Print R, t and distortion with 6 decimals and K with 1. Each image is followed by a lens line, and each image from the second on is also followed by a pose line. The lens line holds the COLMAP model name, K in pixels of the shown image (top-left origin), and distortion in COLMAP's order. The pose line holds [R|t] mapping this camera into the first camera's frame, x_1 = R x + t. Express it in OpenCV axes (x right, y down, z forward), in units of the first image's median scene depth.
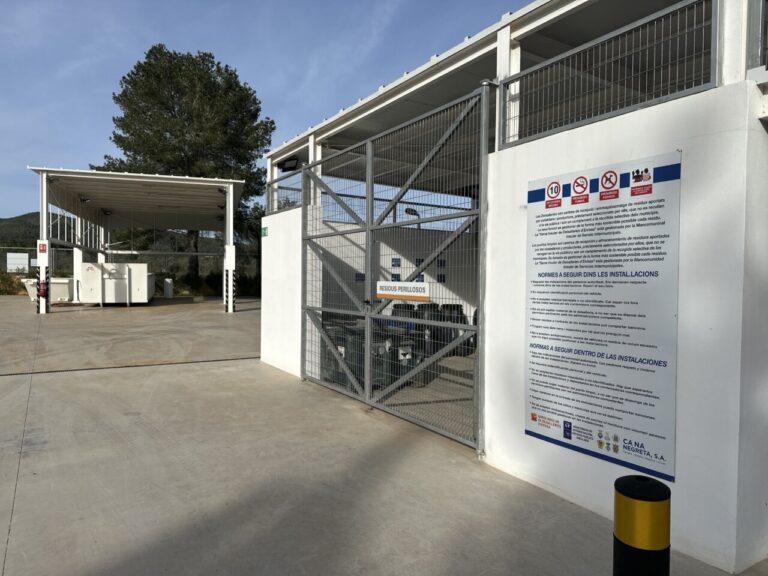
lens RADIAL K [[528.0, 0, 384.0], [0, 528.0, 288.0], [0, 0, 1]] dist [-0.002042, -0.002590]
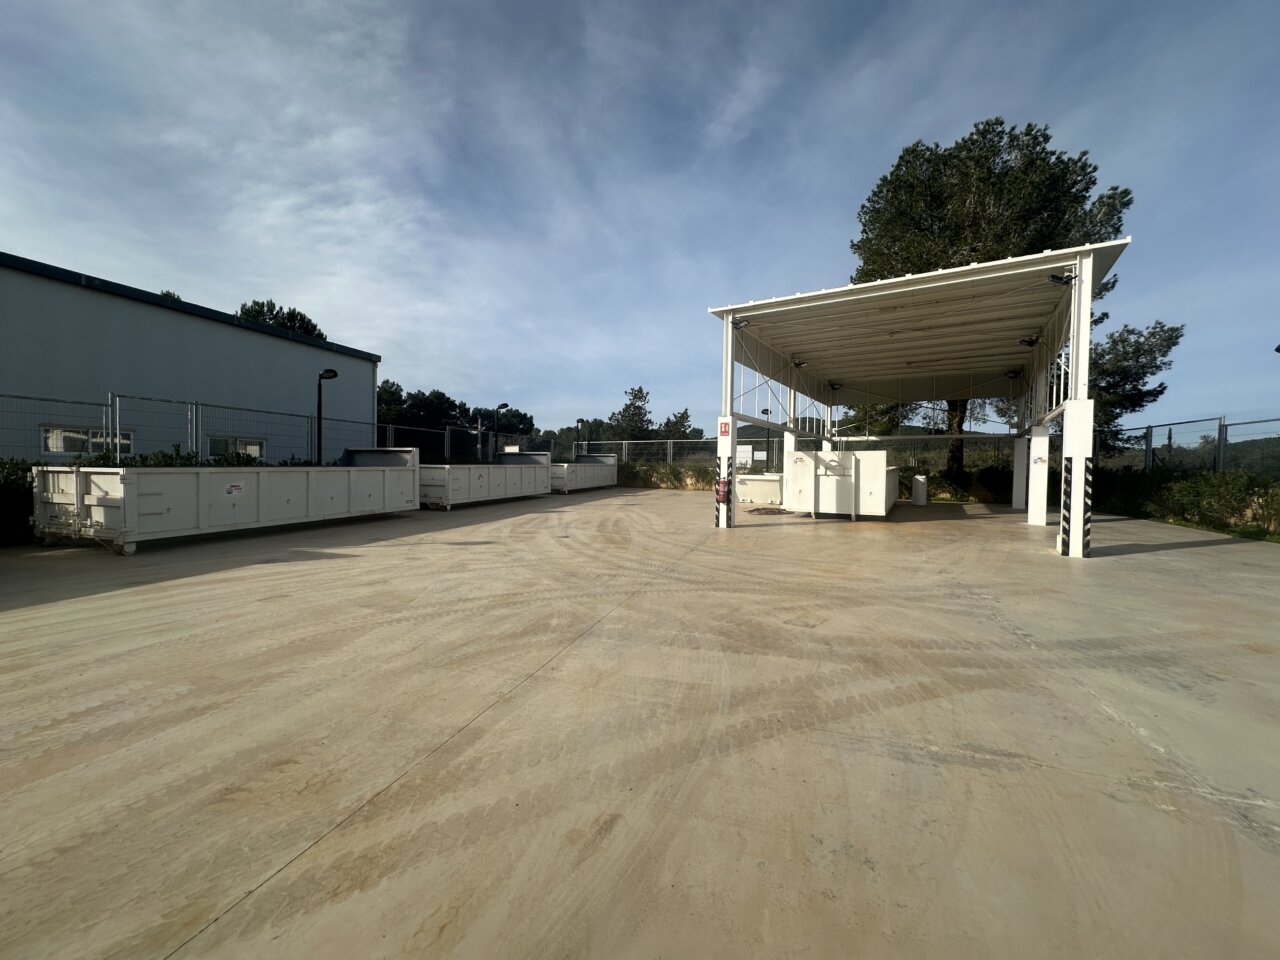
lens RADIAL K [[517.9, 0, 640.0], [0, 517.9, 480.0], [0, 0, 1]] dist [0.000841, -0.000121]
pose [[0.641341, 0.016575, -0.767077, -0.170784], [-0.020715, 0.999776, 0.004284, -0.009525], [0.766976, 0.013143, 0.641541, 0.395692]]
